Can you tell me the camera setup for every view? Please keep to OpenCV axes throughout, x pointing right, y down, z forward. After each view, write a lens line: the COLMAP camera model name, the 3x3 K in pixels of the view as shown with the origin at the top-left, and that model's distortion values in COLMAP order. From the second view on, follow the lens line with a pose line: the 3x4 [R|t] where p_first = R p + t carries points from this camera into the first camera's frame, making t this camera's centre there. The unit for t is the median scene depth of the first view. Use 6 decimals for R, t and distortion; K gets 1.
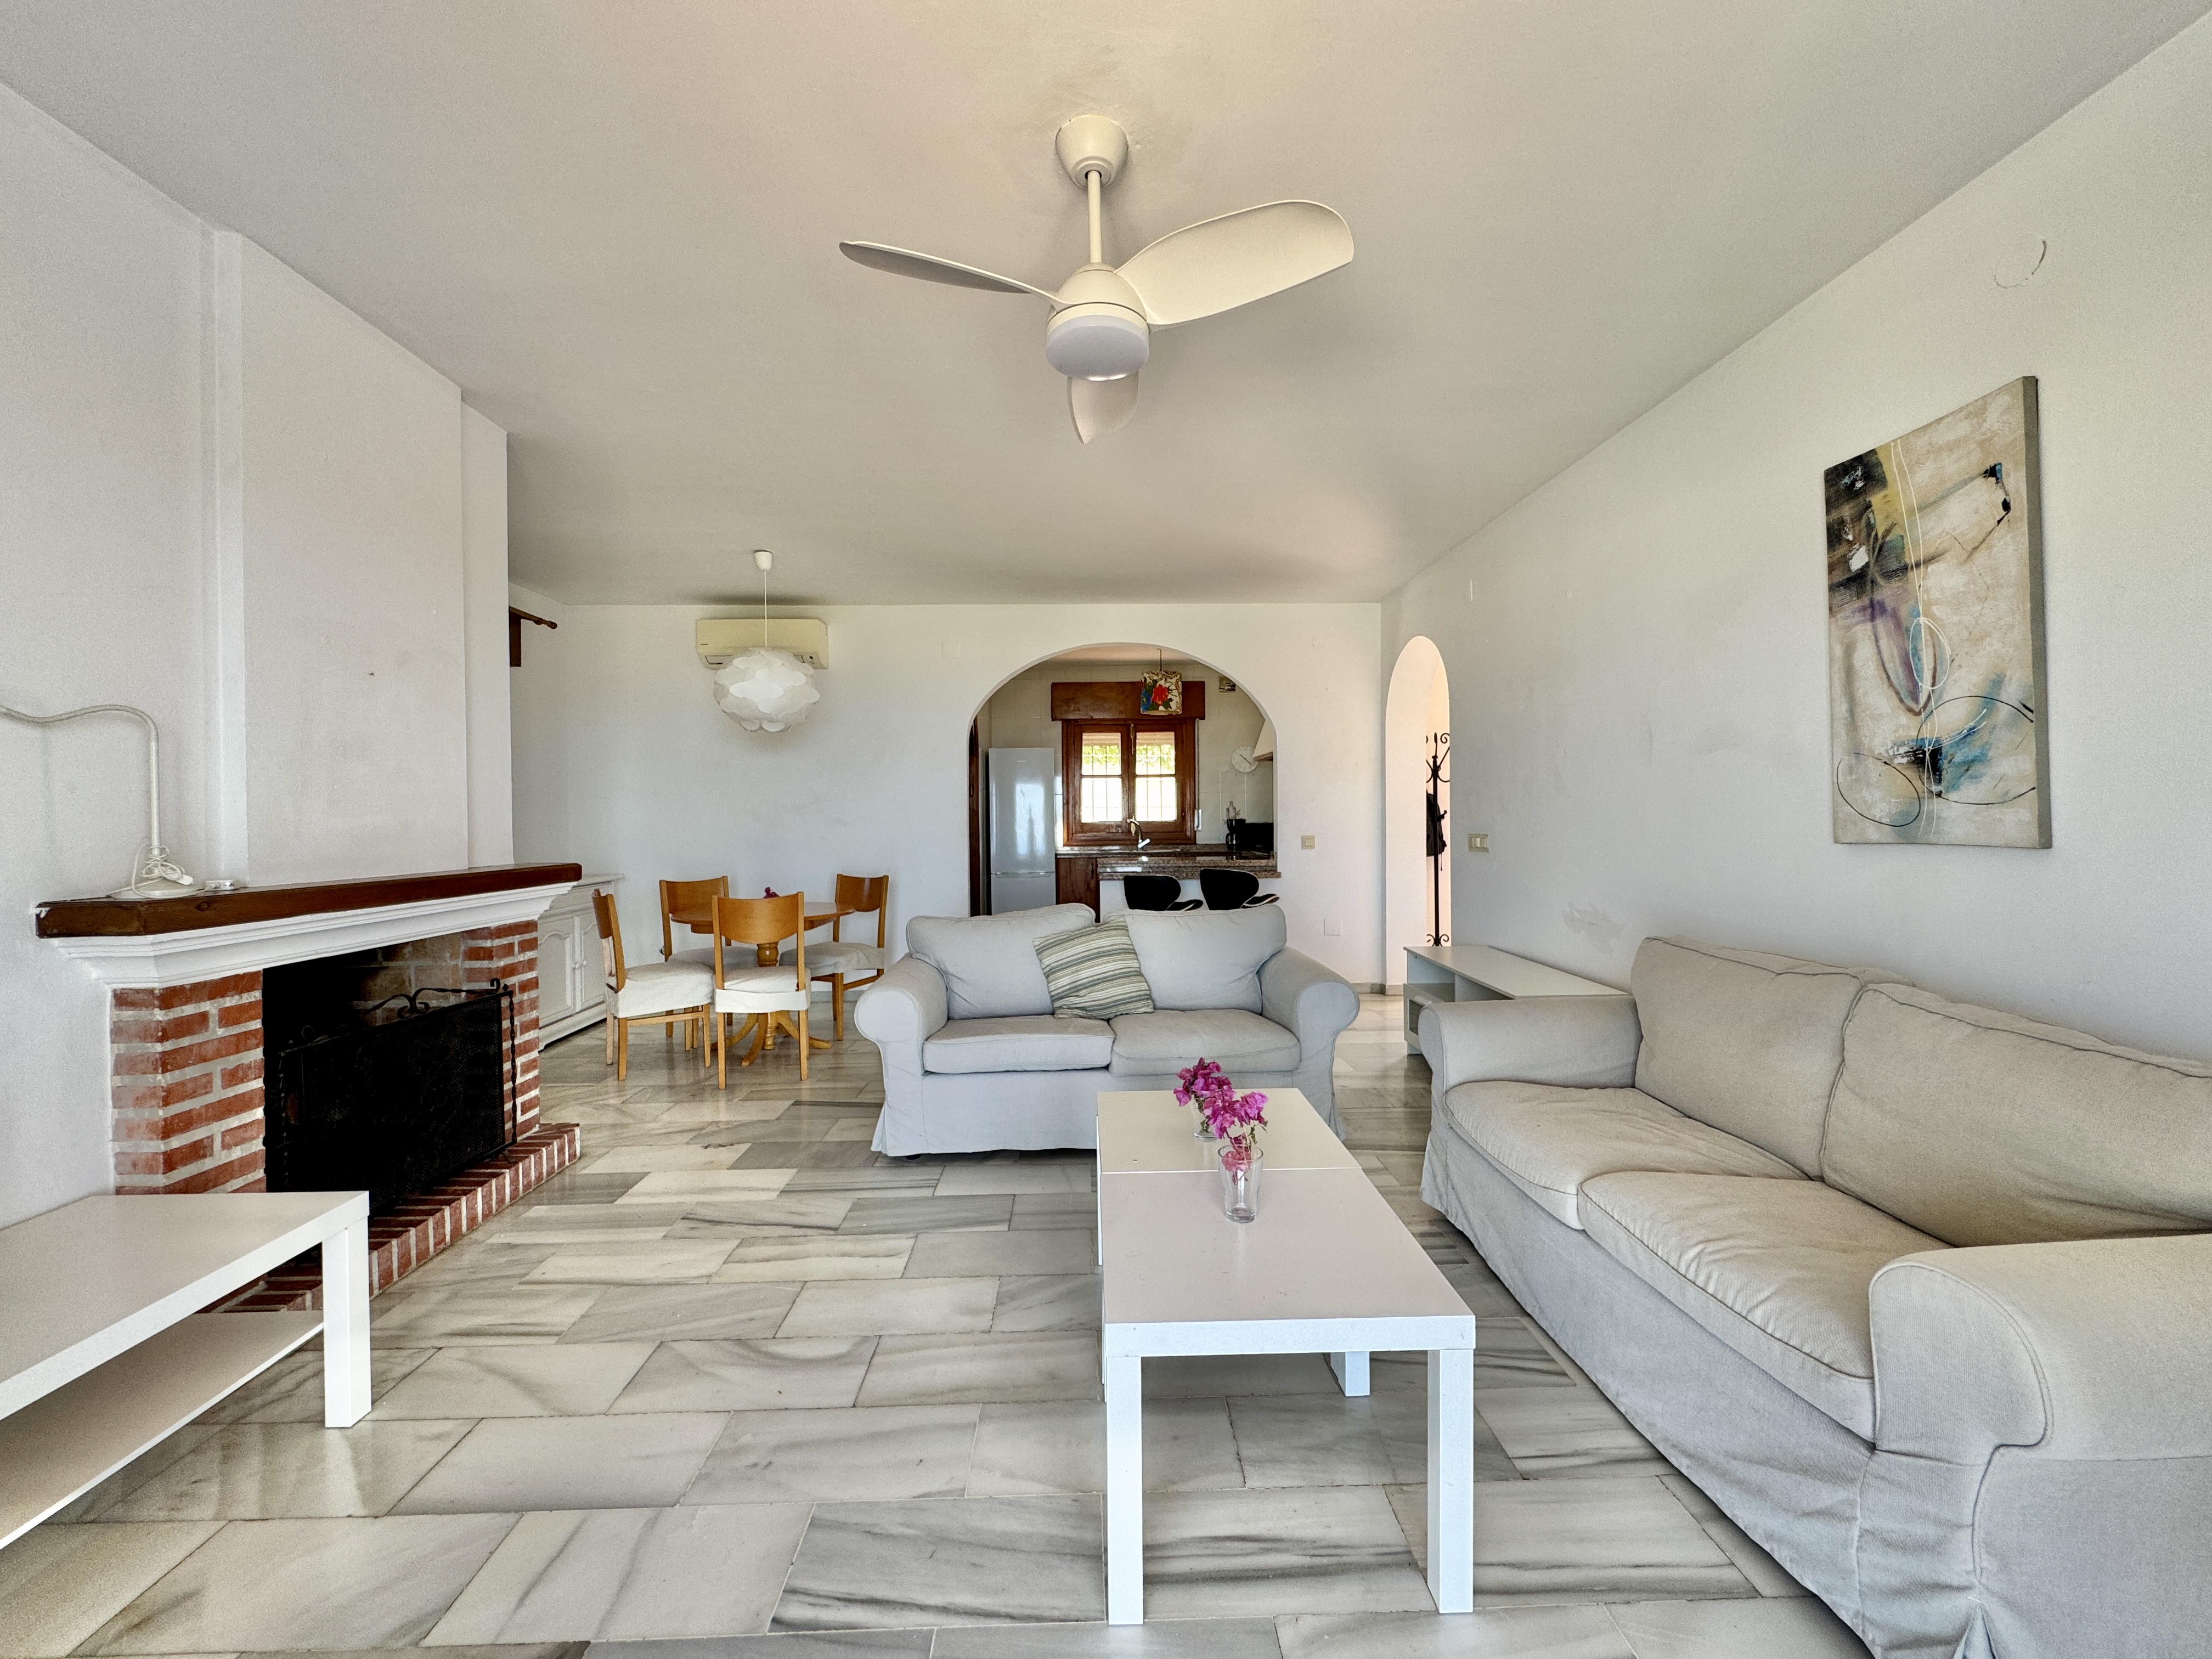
lens RADIAL K [[884.2, 0, 1093.5], [0, 884.2, 823.6], [0, 0, 1]] dist [-0.004593, 0.001365]
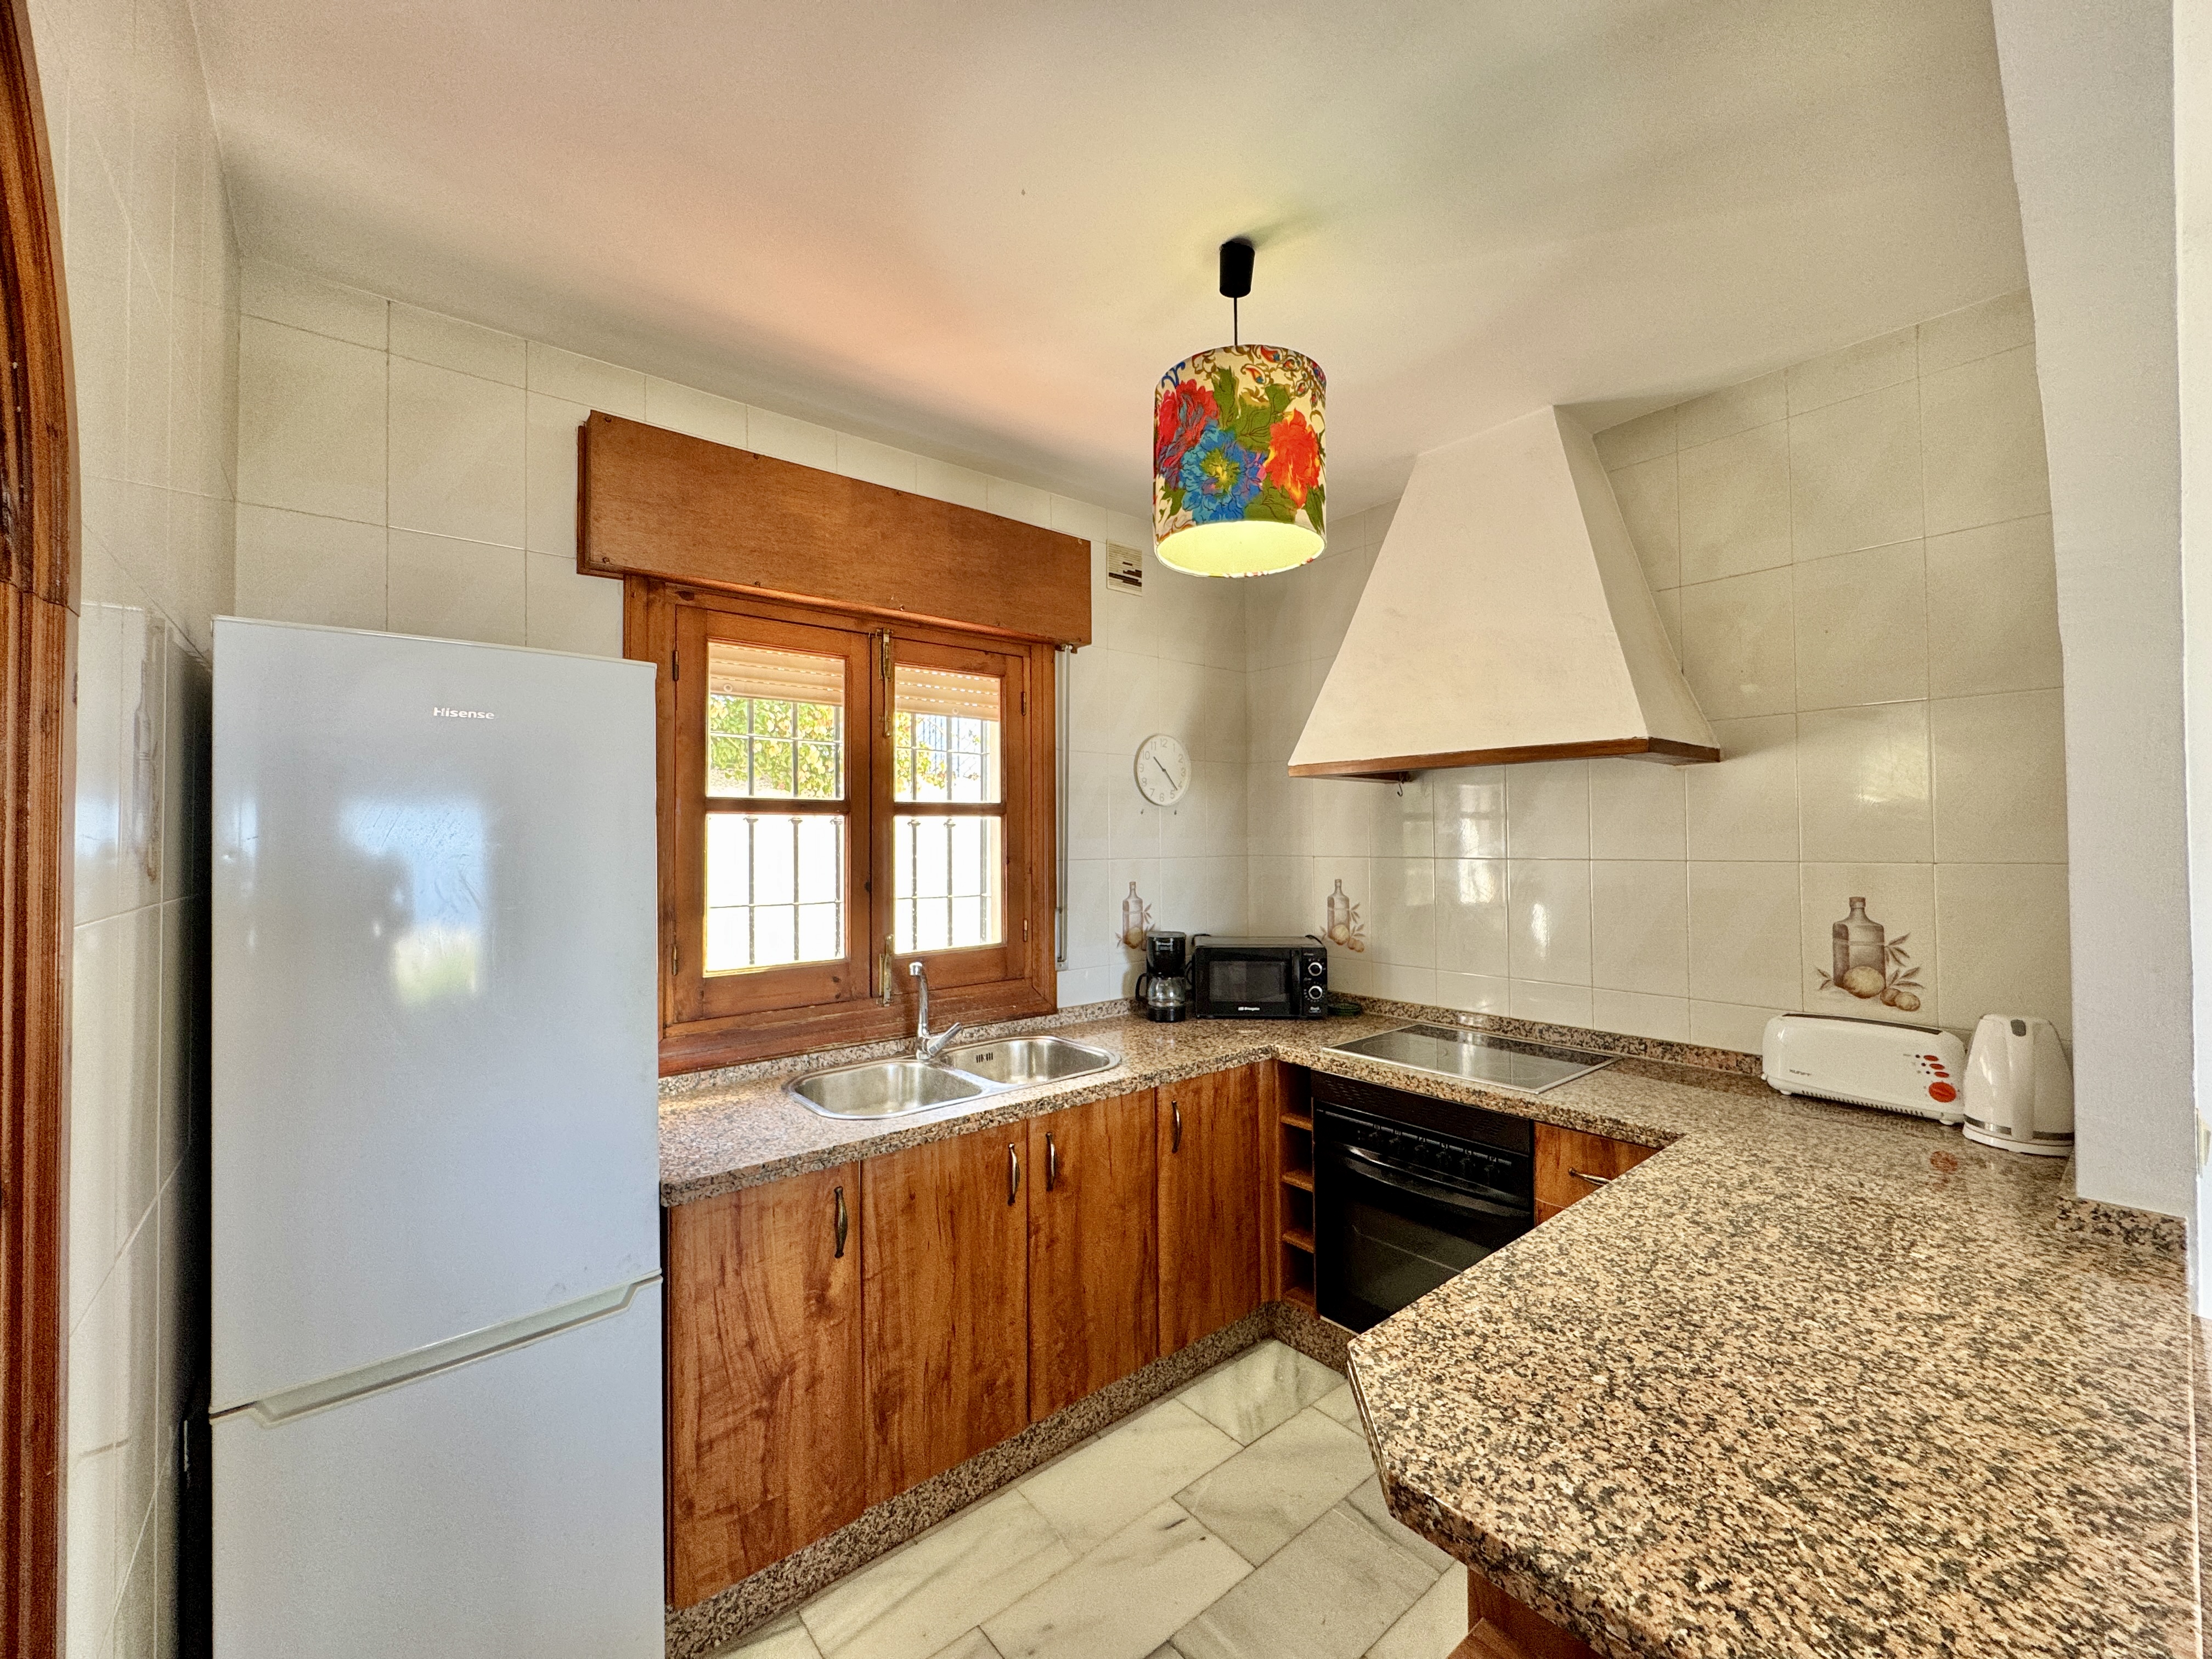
lens RADIAL K [[884.2, 0, 1108.5], [0, 884.2, 838.5], [0, 0, 1]] dist [-0.004593, 0.001365]
pose [[0.778865, 0.011769, 0.627081, -0.305294], [0.000636, 0.999809, -0.019555, -0.135170], [-0.627191, 0.015629, 0.778709, 2.617970]]
